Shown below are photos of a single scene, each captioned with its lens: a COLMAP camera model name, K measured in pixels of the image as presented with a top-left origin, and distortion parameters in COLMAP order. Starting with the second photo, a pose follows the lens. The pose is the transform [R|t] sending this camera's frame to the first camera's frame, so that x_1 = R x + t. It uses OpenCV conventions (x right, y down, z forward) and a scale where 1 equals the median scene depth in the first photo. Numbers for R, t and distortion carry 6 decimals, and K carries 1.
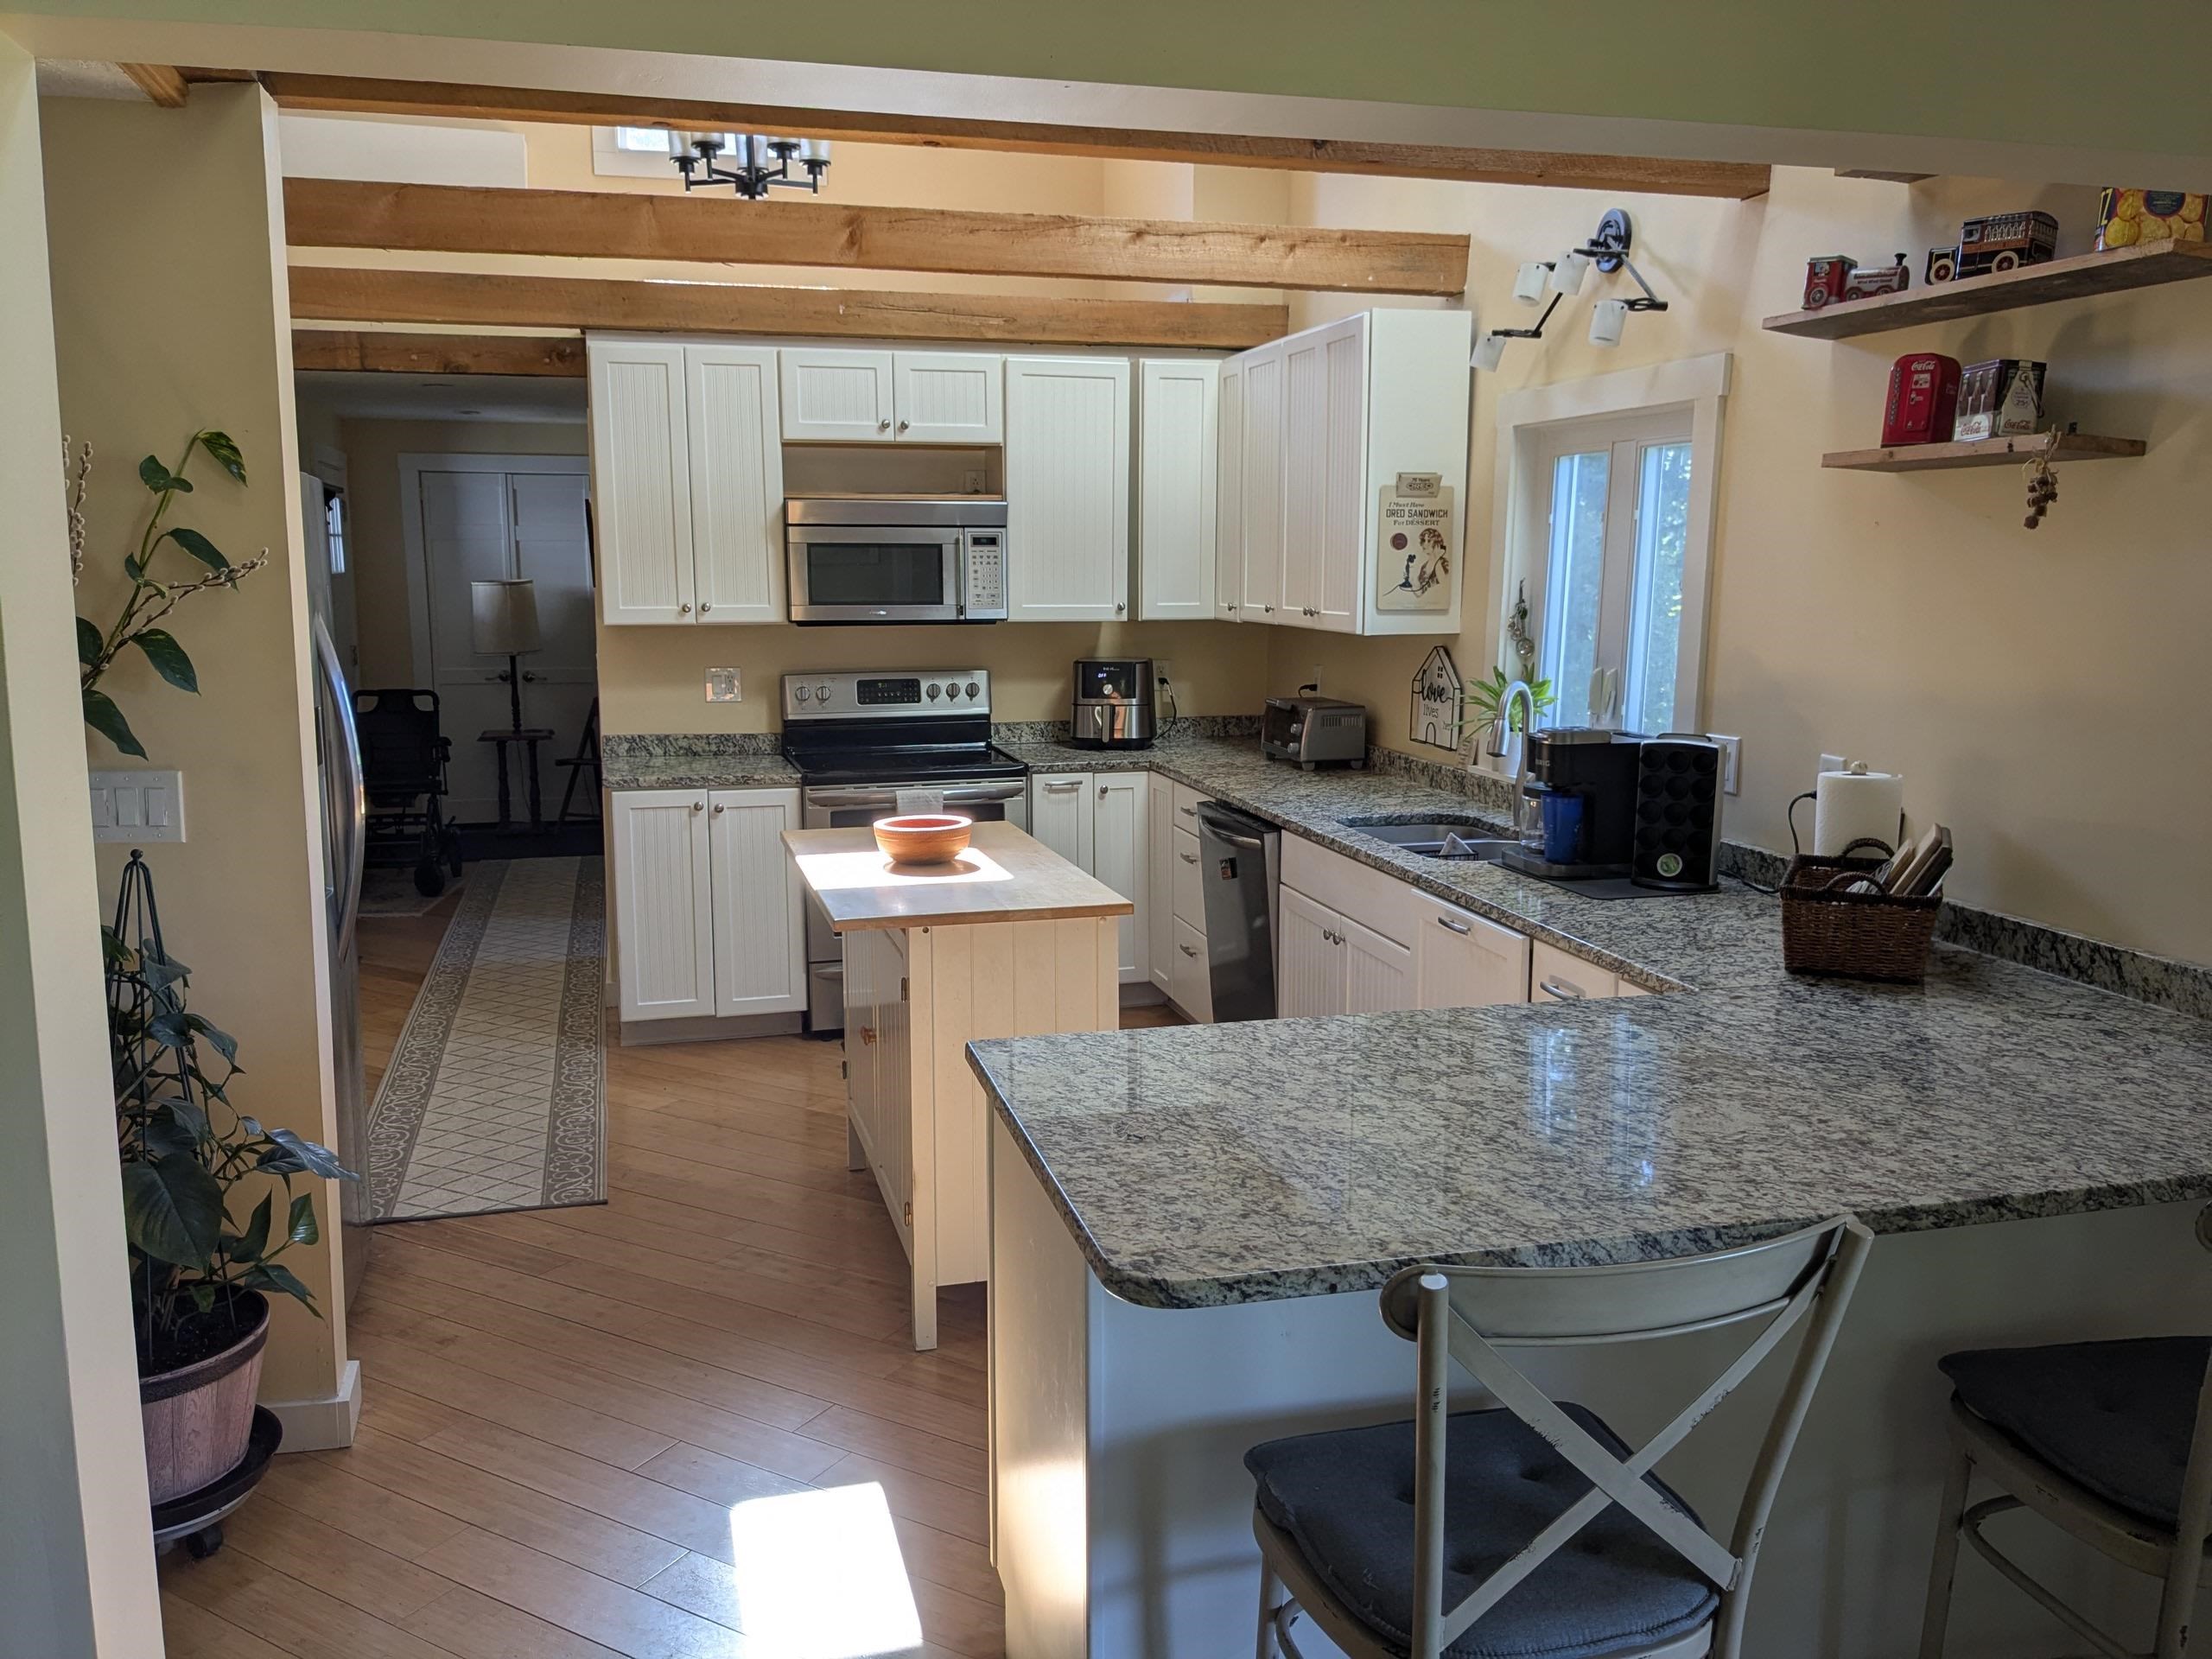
lens RADIAL K [[1756.5, 0, 1127.7], [0, 1756.5, 848.2], [0, 0, 1]] dist [0.051628, -0.082353]
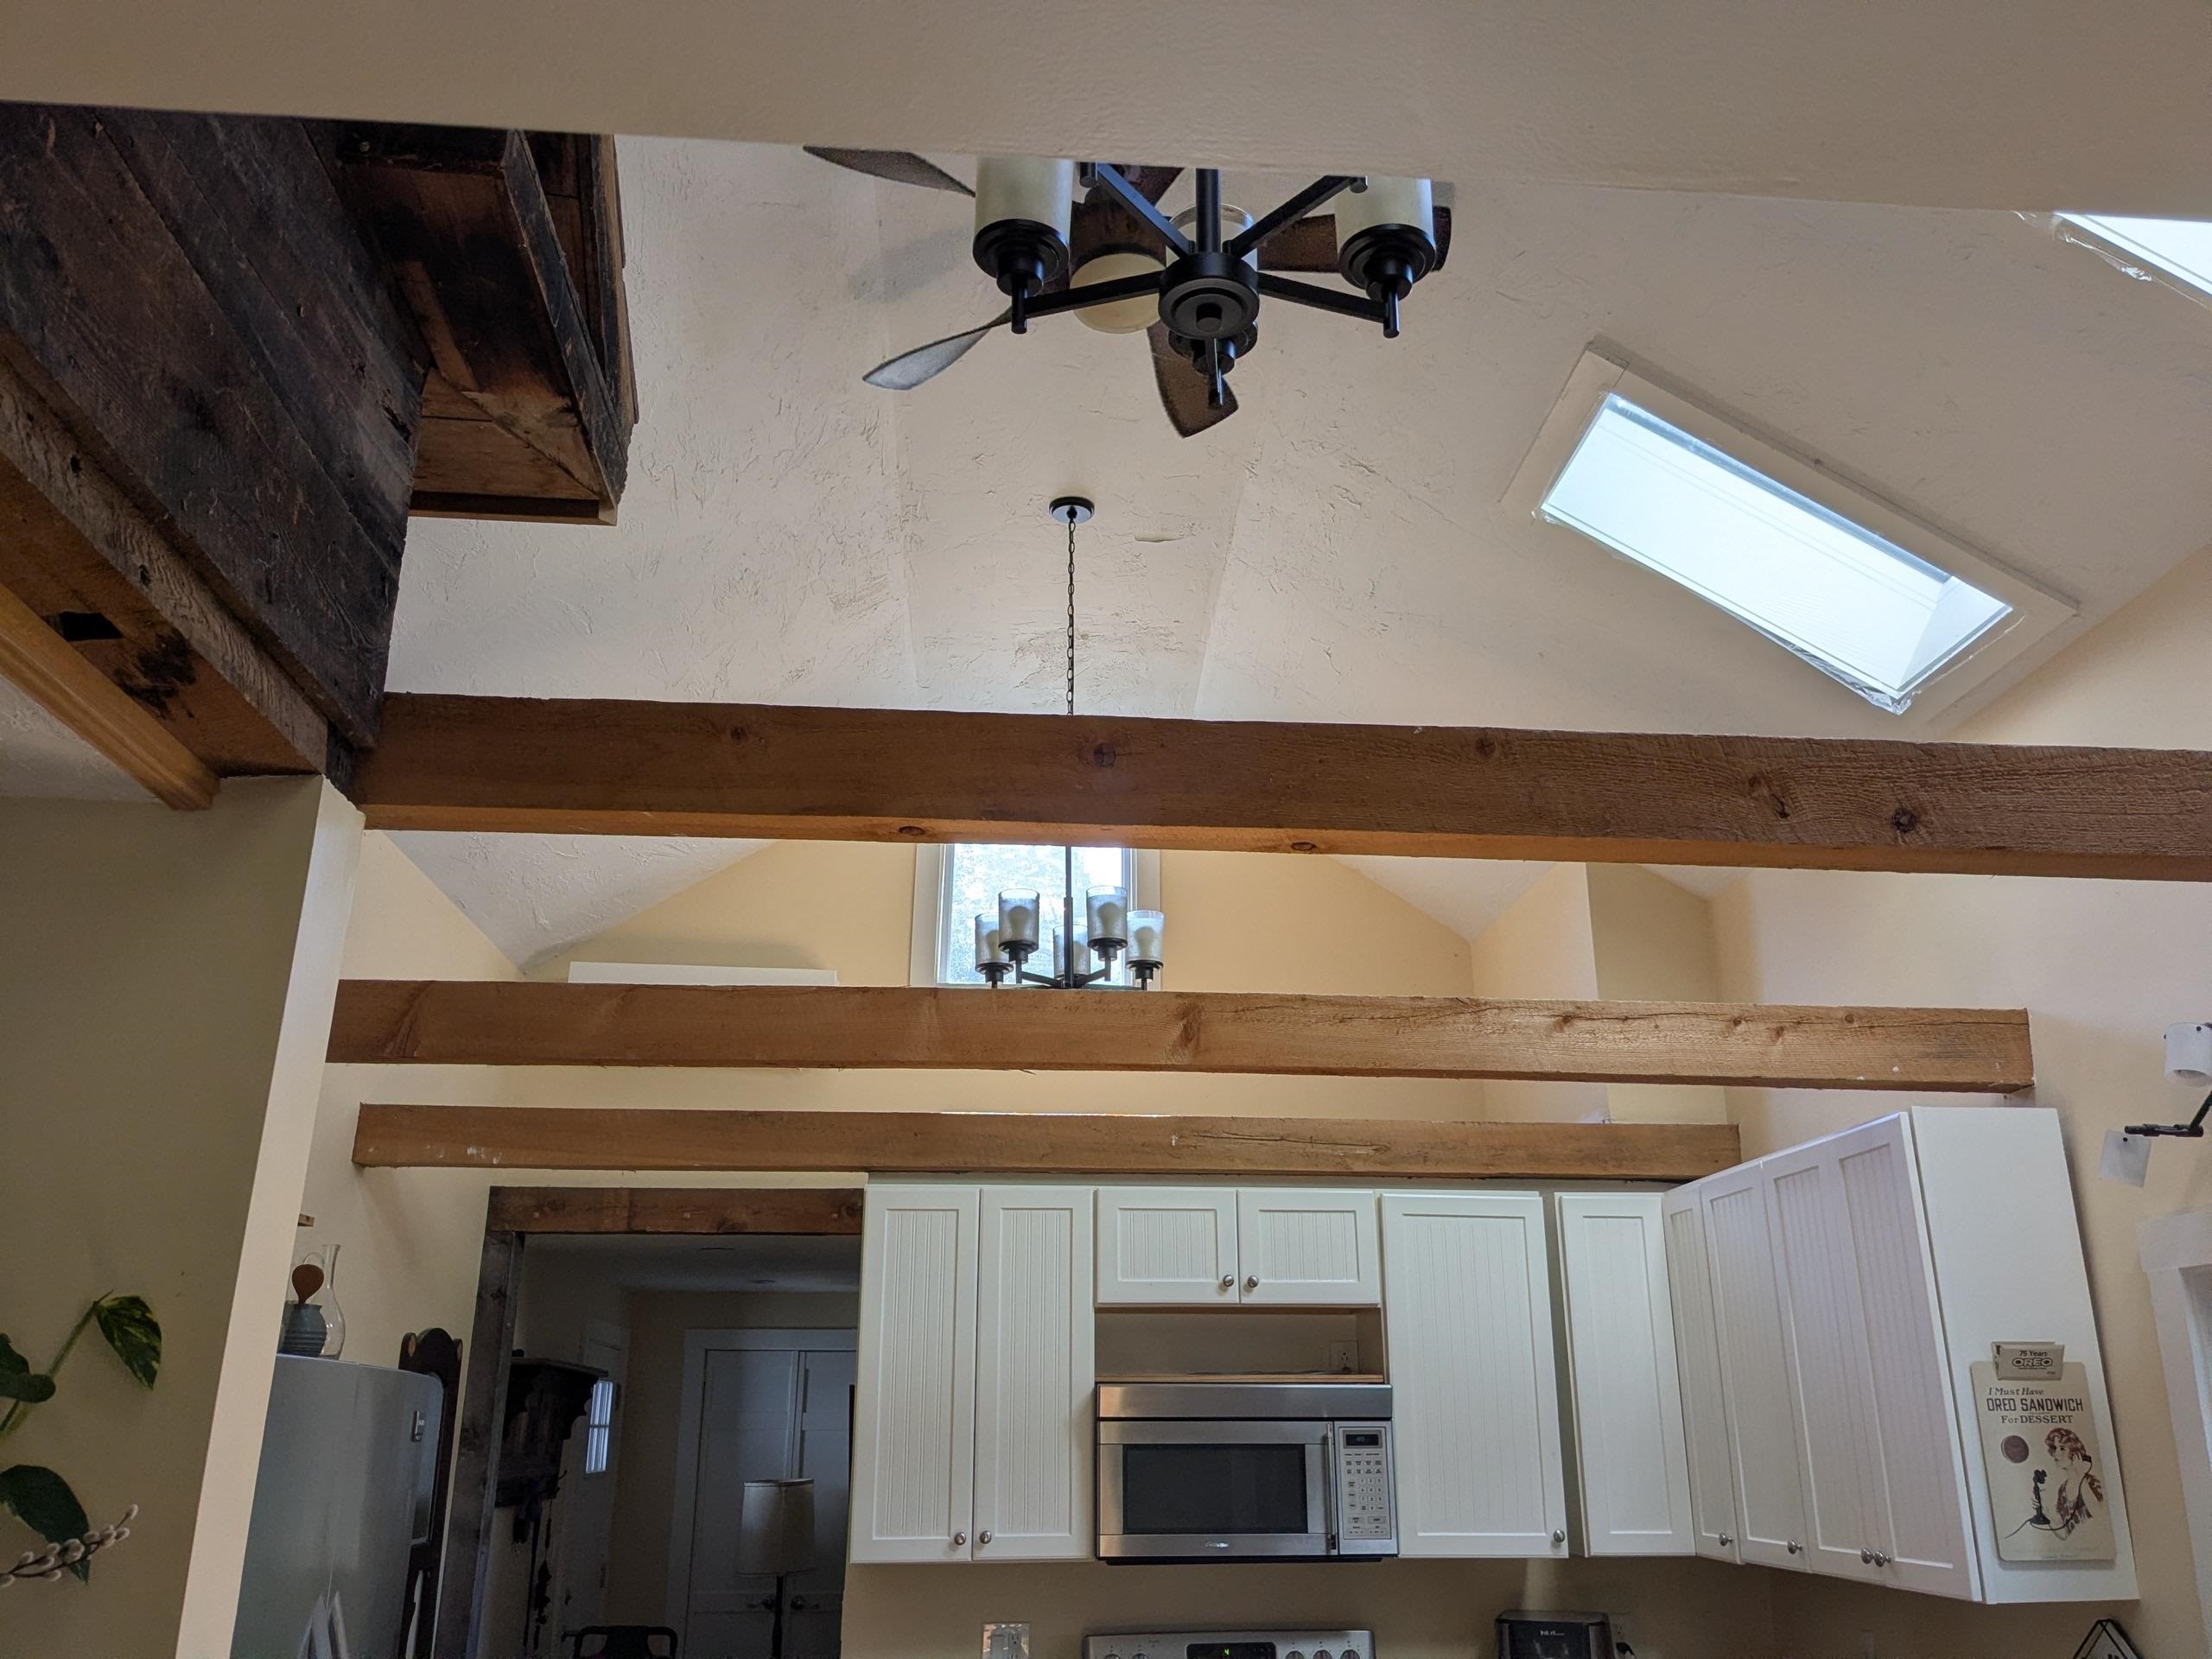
lens RADIAL K [[1756.5, 0, 1099.0], [0, 1756.5, 808.8], [0, 0, 1]] dist [0.051628, -0.082353]
pose [[0.980065, -0.065576, -0.187542, -0.035431], [-0.033028, 0.877046, -0.479270, -0.051525], [0.195911, 0.475910, 0.857396, 0.234831]]
